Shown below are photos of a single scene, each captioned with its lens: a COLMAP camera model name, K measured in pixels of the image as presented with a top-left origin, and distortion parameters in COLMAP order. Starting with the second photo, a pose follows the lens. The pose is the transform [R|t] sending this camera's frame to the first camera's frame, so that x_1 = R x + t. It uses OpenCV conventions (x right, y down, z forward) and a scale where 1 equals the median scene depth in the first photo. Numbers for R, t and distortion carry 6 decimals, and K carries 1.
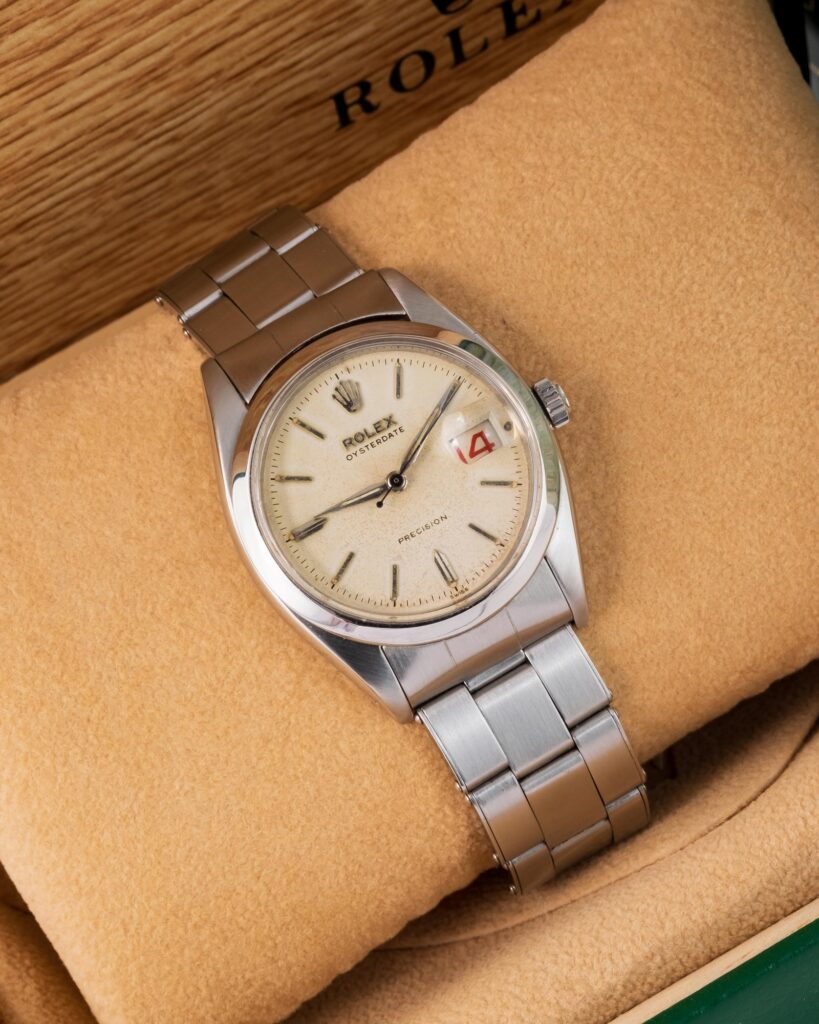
lens RADIAL K [[4511.4, 0, 409.5], [0, 4511.4, 512.0], [0, 0, 1]] dist [0.139093, 5.886302]
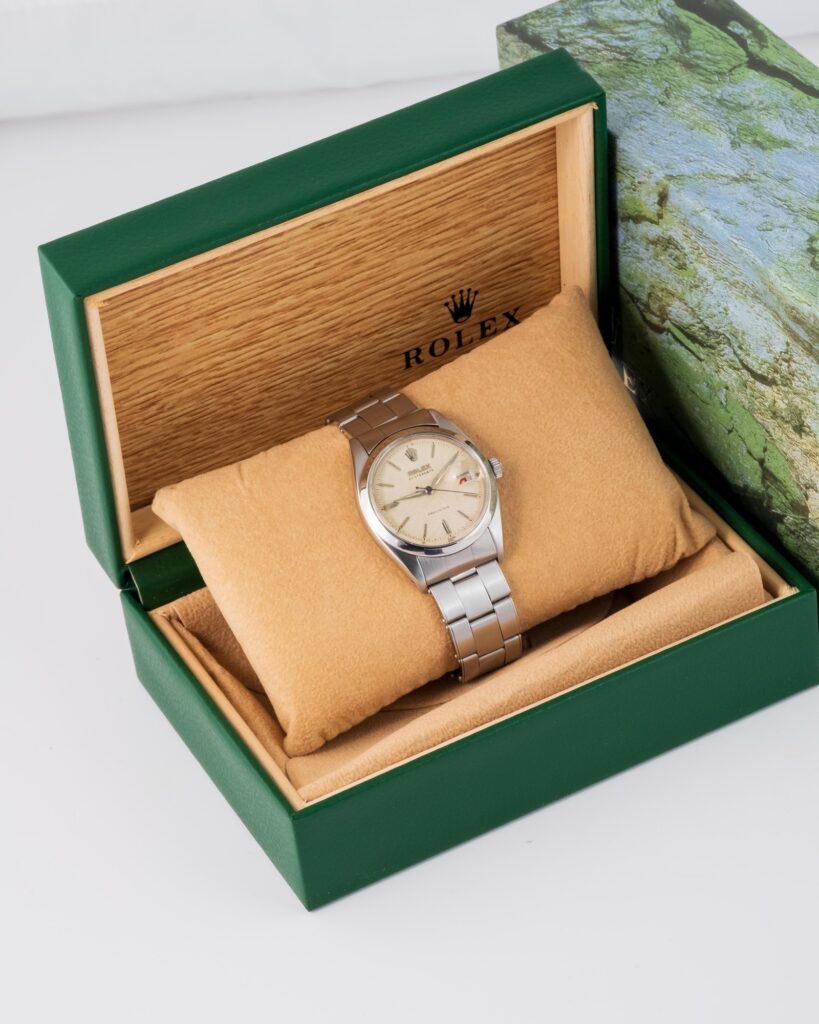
lens RADIAL K [[4511.4, 0, 409.5], [0, 4511.4, 512.0], [0, 0, 1]] dist [0.139093, 5.886302]
pose [[0.994824, 0.092549, 0.041960, -0.107996], [-0.083188, 0.978875, -0.186770, 0.433819], [-0.058359, 0.182313, 0.981507, -1.288275]]
